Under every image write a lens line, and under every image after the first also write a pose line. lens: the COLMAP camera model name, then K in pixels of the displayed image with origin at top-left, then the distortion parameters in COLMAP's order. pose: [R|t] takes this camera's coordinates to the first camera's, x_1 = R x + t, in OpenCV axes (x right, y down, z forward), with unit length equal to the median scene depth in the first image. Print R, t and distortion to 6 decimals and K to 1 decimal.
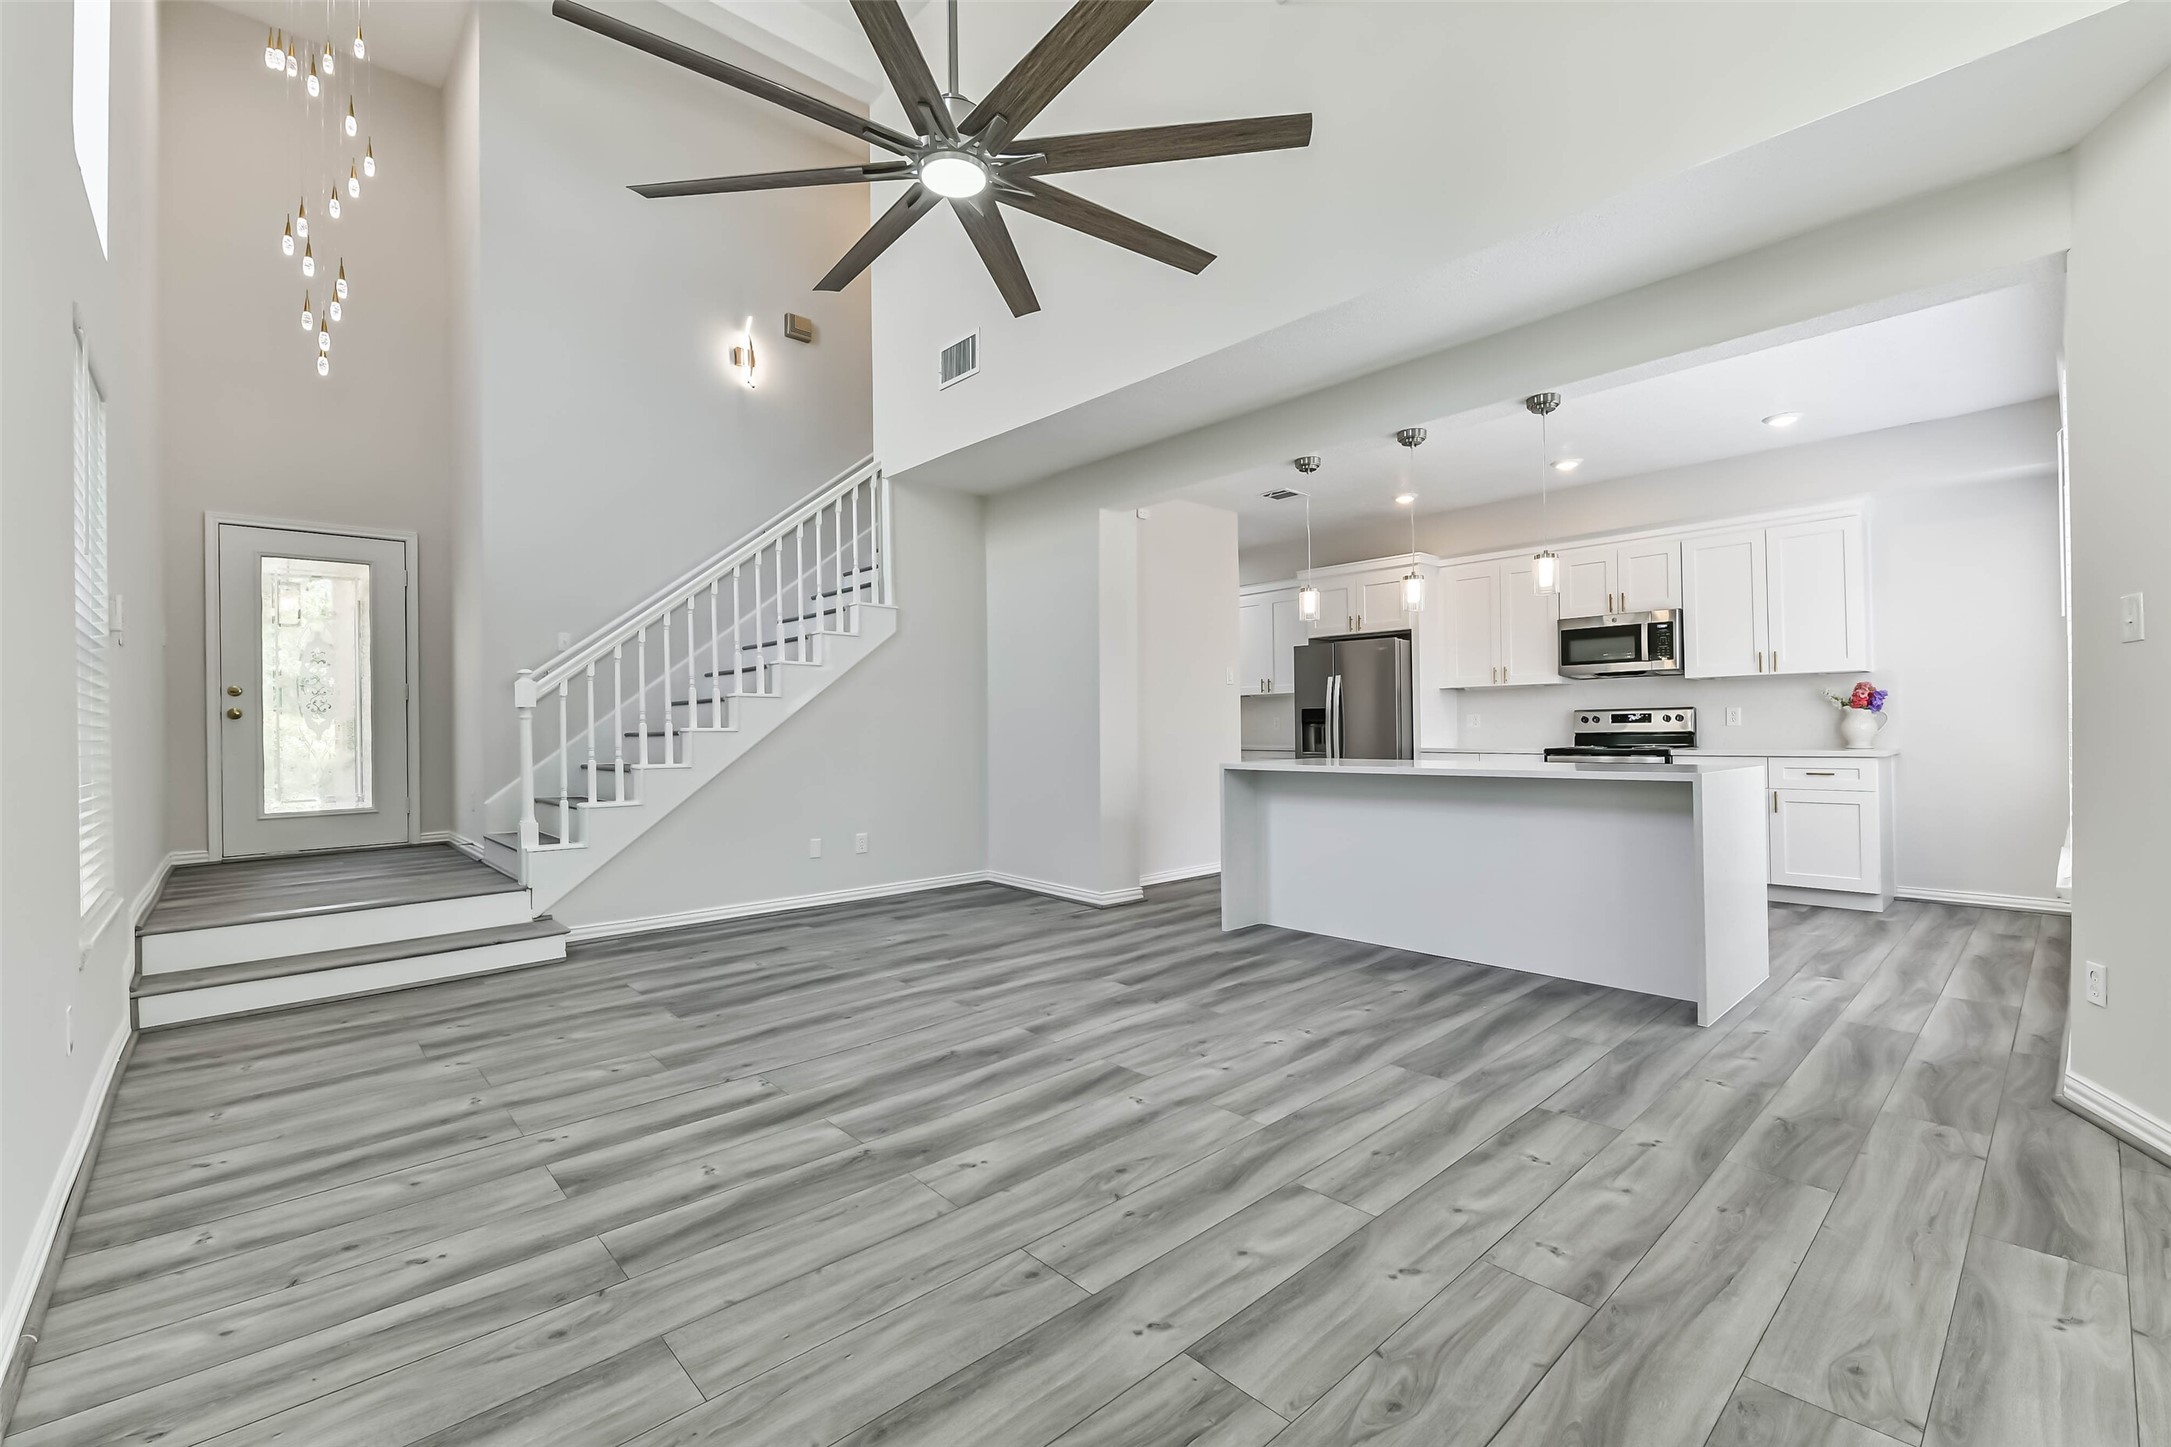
lens RADIAL K [[948.1, 0, 1064.1], [0, 948.1, 731.9], [0, 0, 1]] dist [-0.008565, -0.000096]
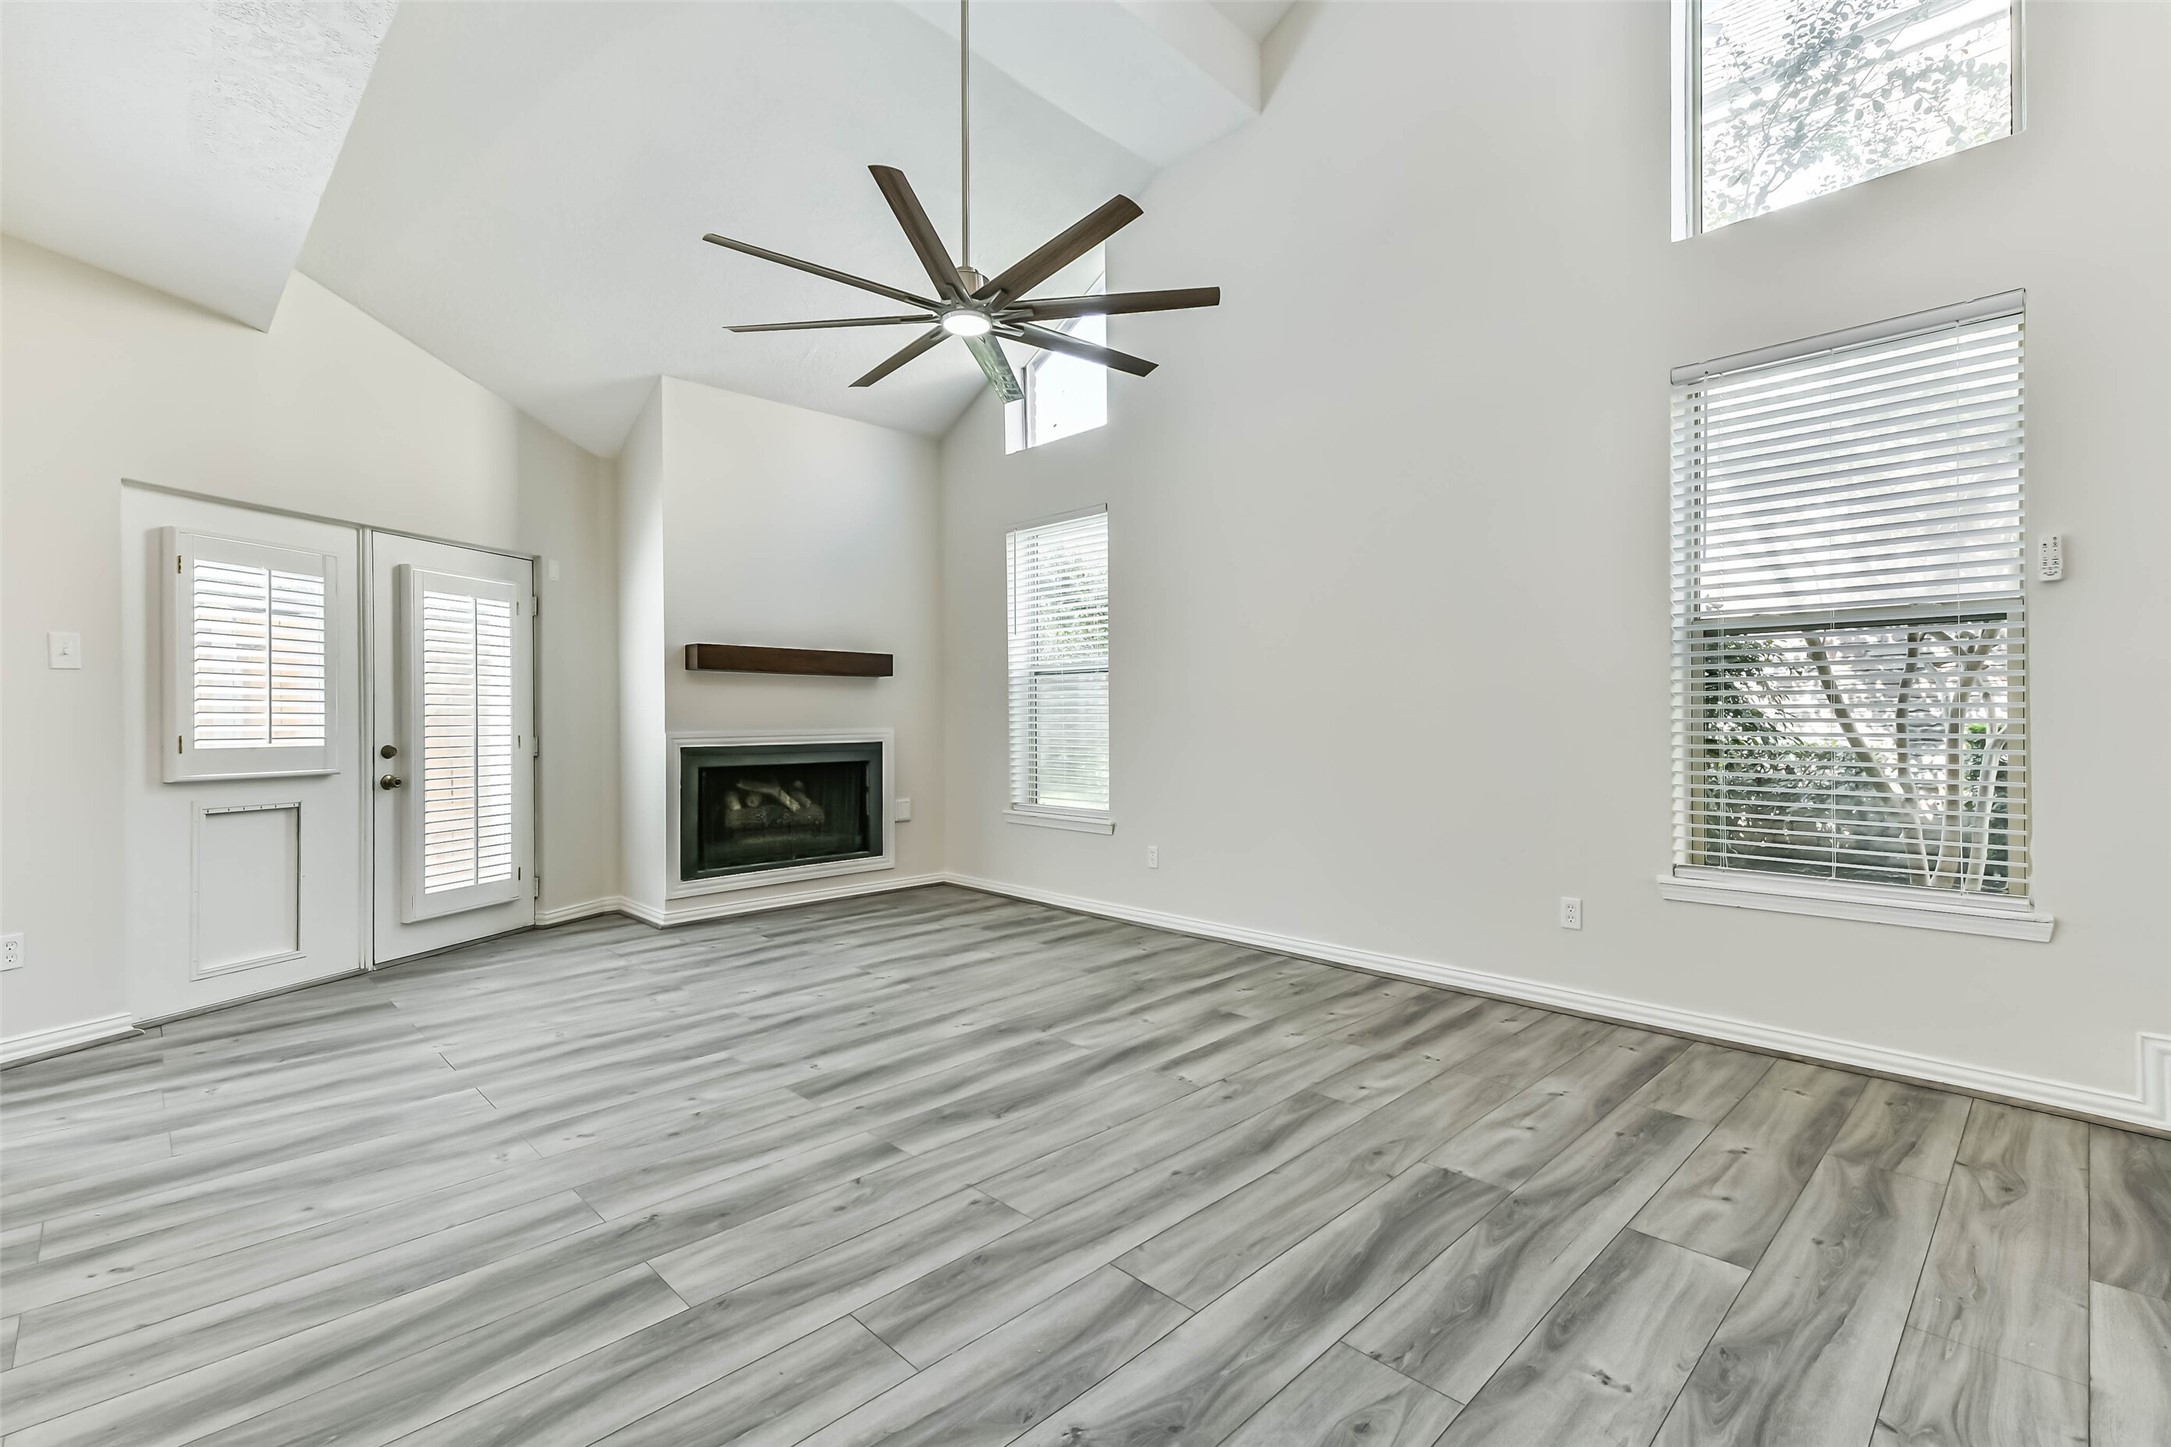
lens RADIAL K [[937.4, 0, 1073.9], [0, 937.4, 718.0], [0, 0, 1]] dist [0.011479, -0.004538]
pose [[-0.998657, 0.015207, -0.049527, -0.125498], [0.015021, 0.999879, 0.004126, -0.007126], [0.049584, 0.003377, -0.998764, 1.532882]]
